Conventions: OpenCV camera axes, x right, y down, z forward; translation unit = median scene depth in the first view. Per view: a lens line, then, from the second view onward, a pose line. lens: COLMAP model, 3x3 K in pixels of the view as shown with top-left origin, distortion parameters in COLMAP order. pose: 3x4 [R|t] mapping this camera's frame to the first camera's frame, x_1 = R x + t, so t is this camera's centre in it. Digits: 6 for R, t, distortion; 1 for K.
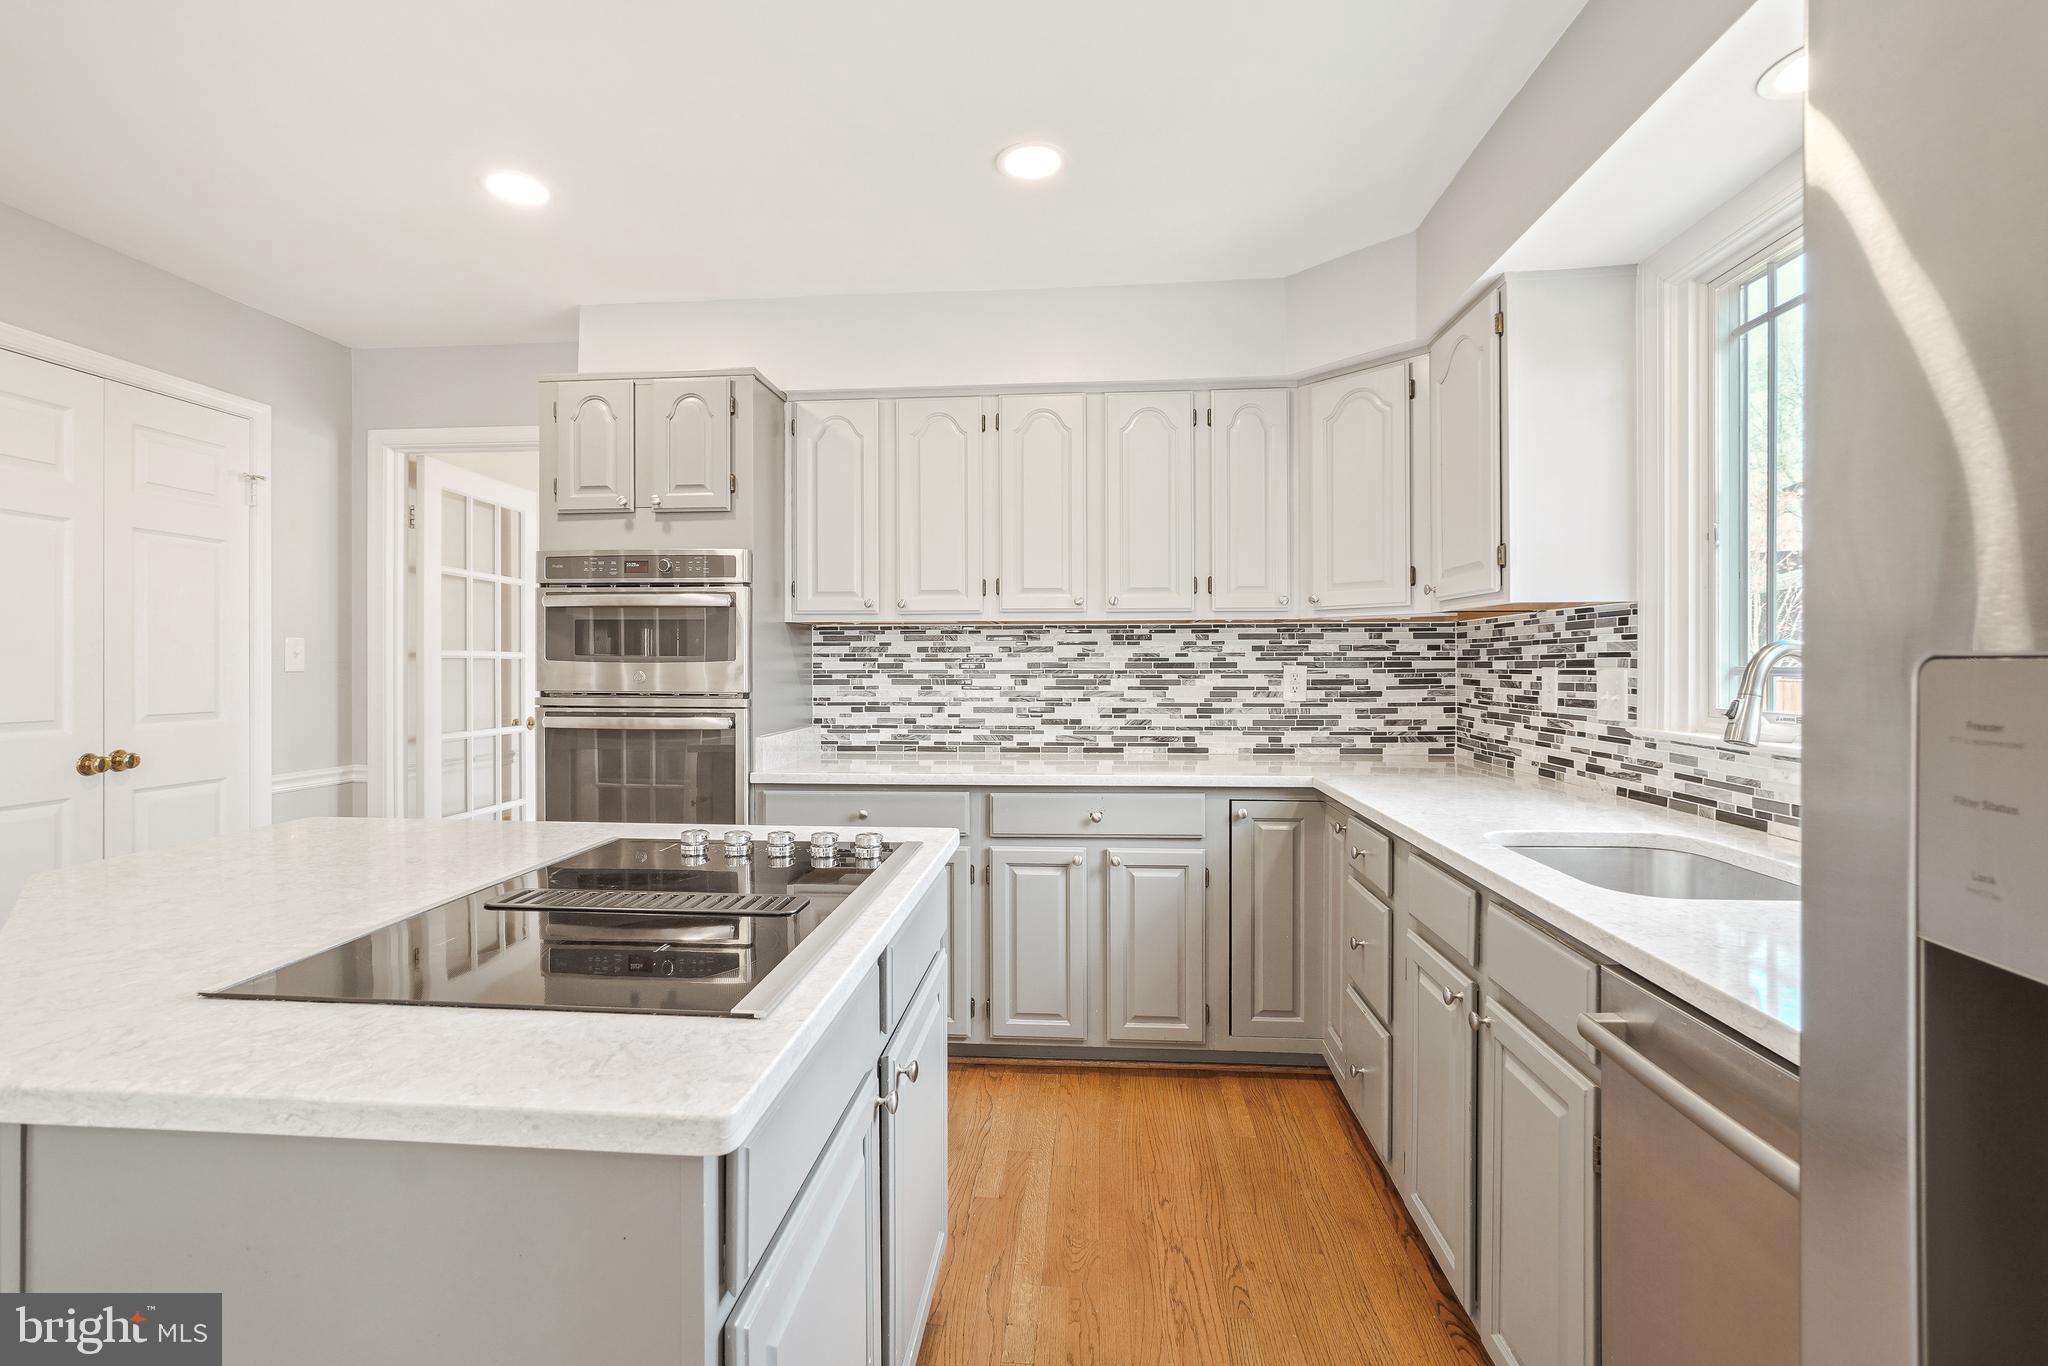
lens RADIAL K [[915.2, 0, 1034.8], [0, 915.2, 662.9], [0, 0, 1]] dist [-0.031772, 0.006846]
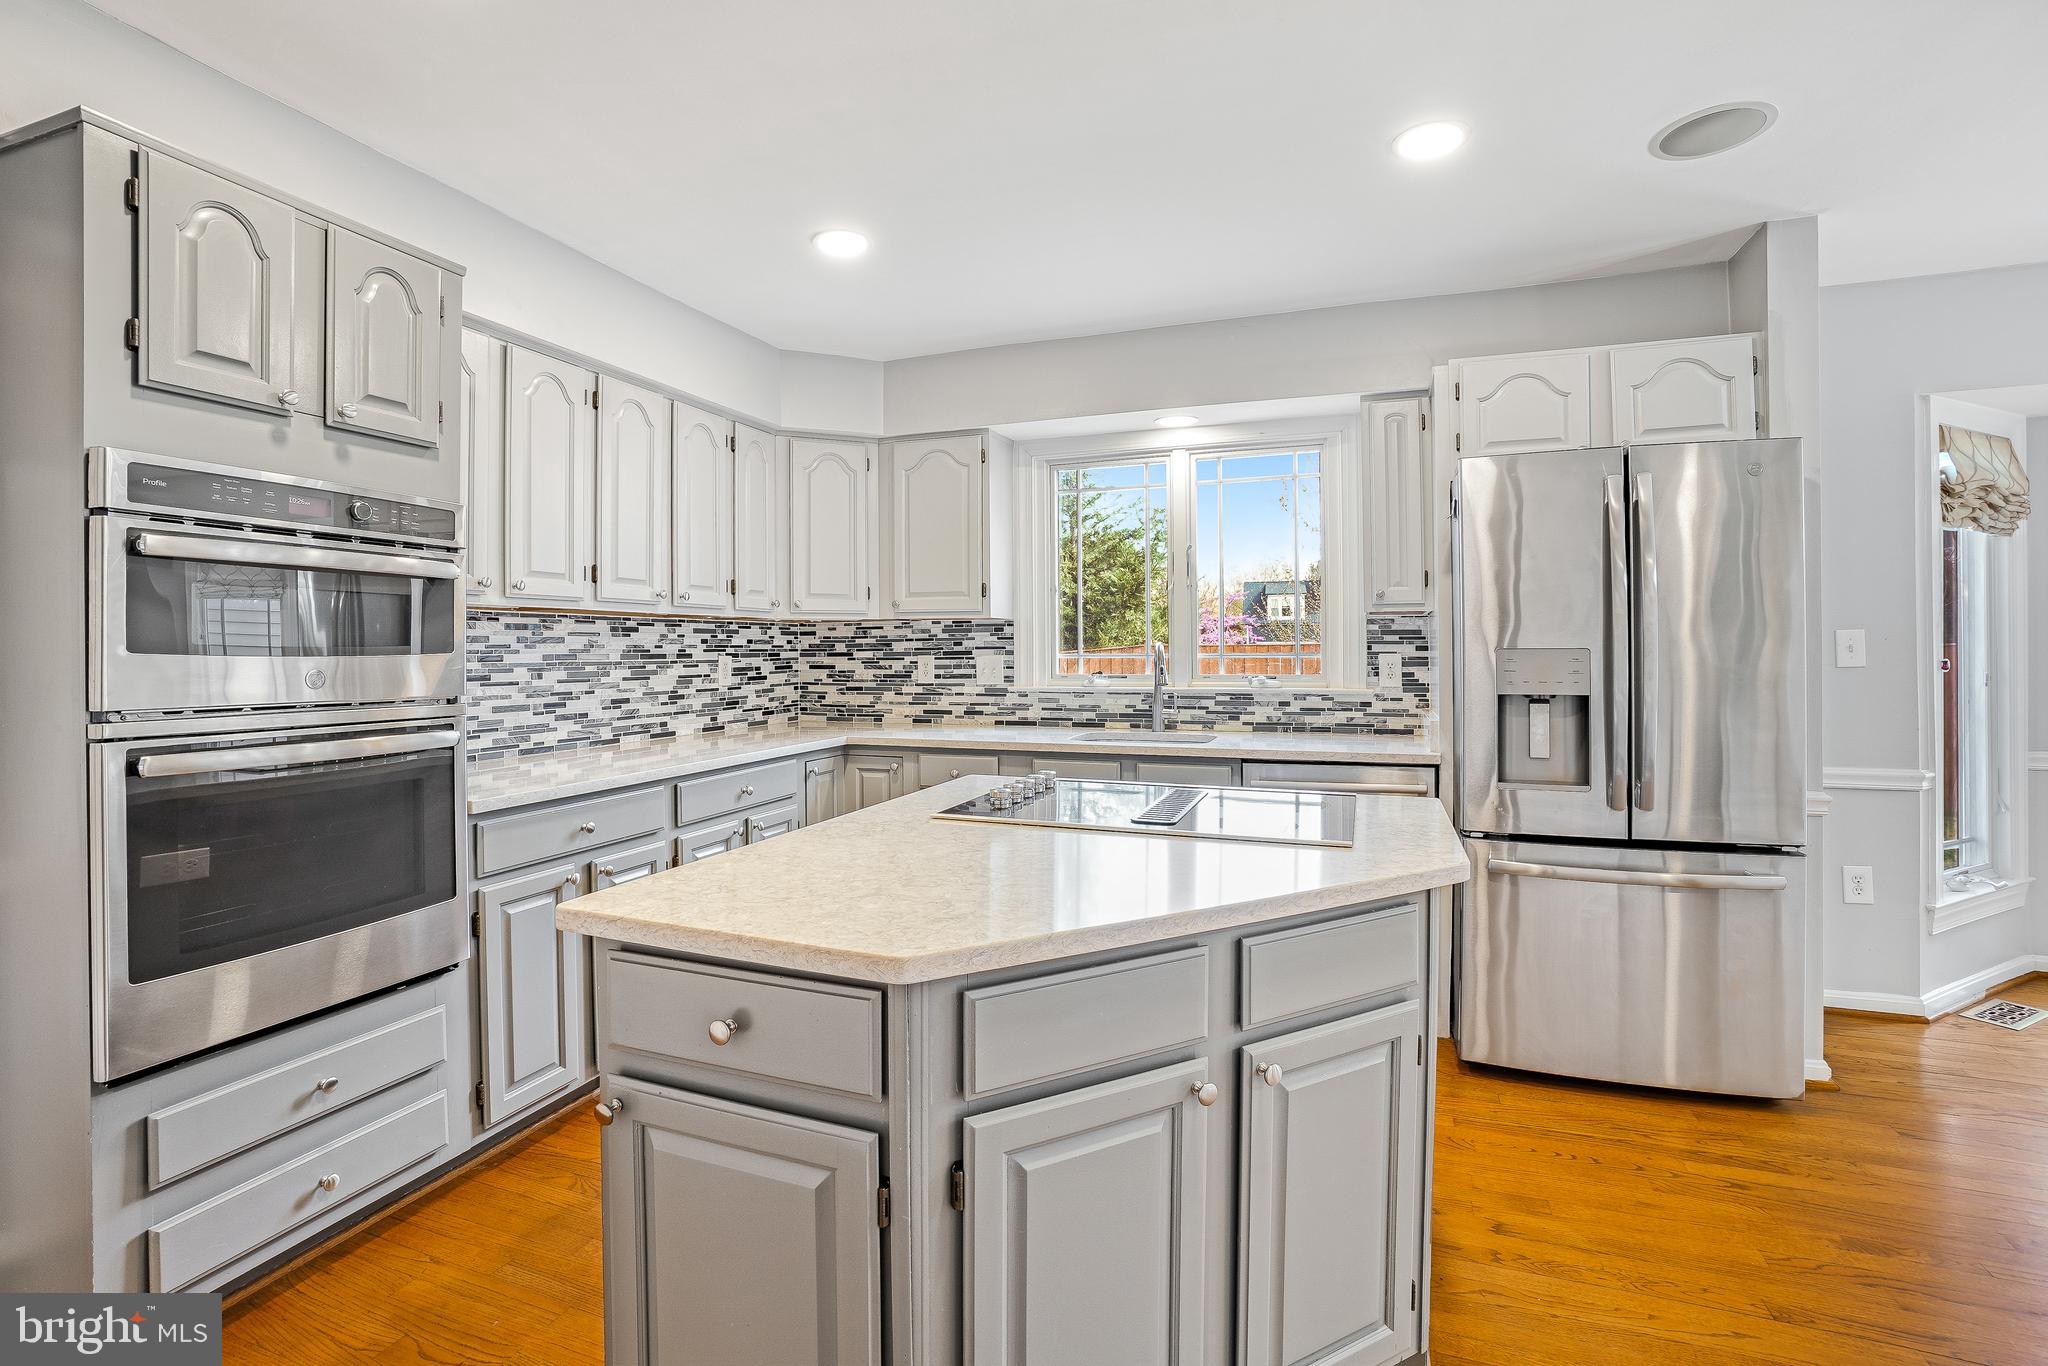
lens RADIAL K [[915.2, 0, 1023.1], [0, 915.2, 663.4], [0, 0, 1]] dist [-0.031772, 0.006846]
pose [[0.280123, -0.013889, 0.959864, -0.813680], [0.003675, 0.999904, 0.013396, -0.002088], [-0.959957, -0.000225, 0.280147, 0.311168]]
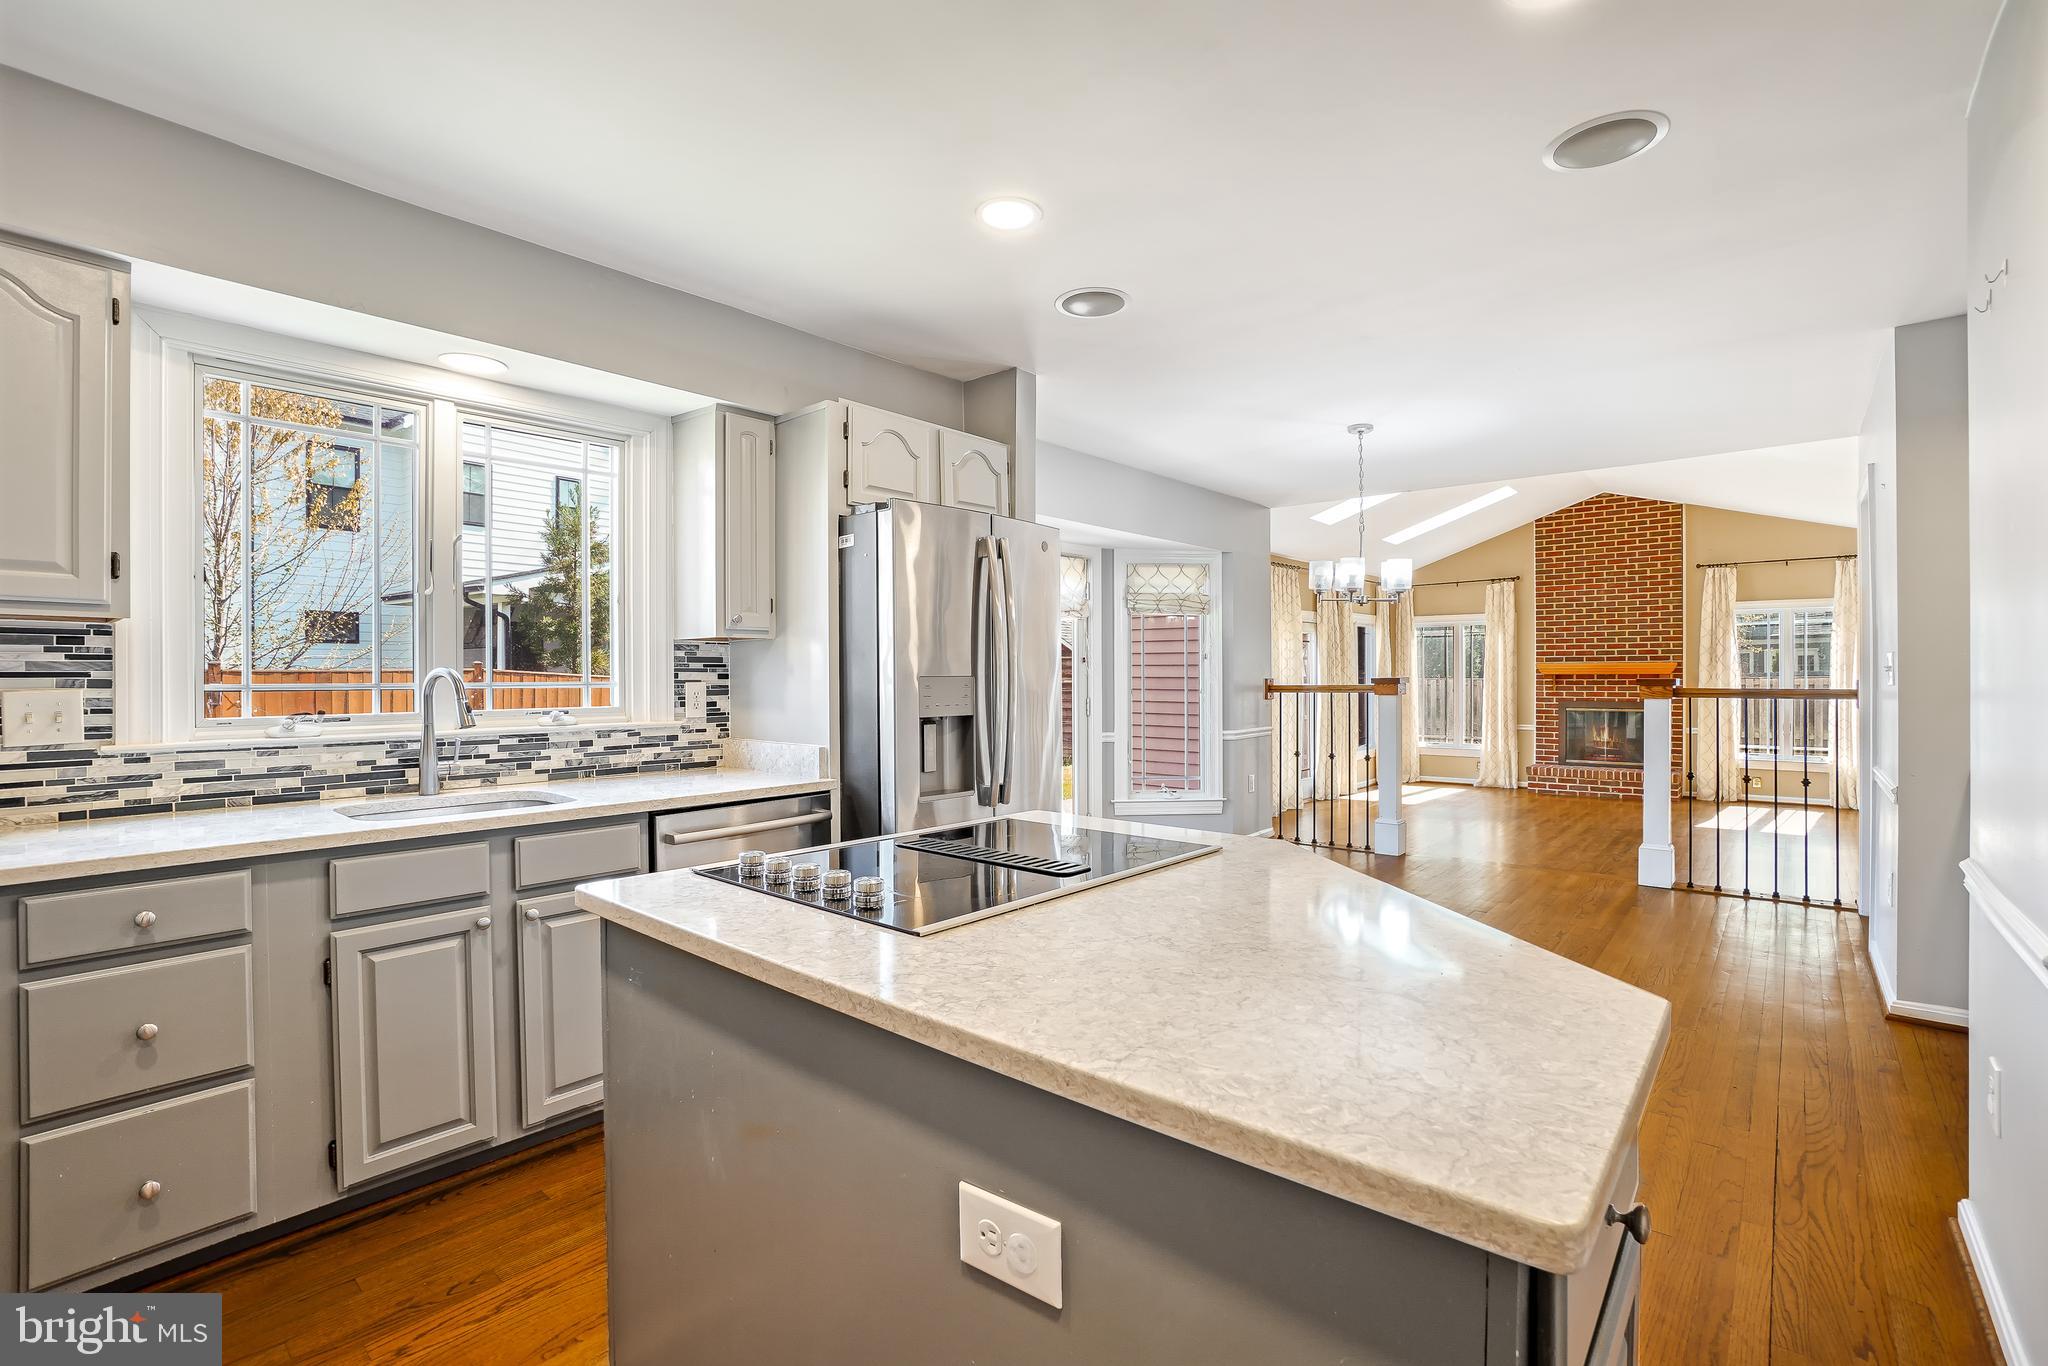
lens RADIAL K [[915.2, 0, 987.1], [0, 915.2, 680.9], [0, 0, 1]] dist [-0.031772, 0.006846]
pose [[-0.780606, 0.001510, 0.625021, -0.521373], [0.005230, 0.999978, 0.004116, -0.001071], [-0.625001, 0.006482, -0.780597, 0.818926]]
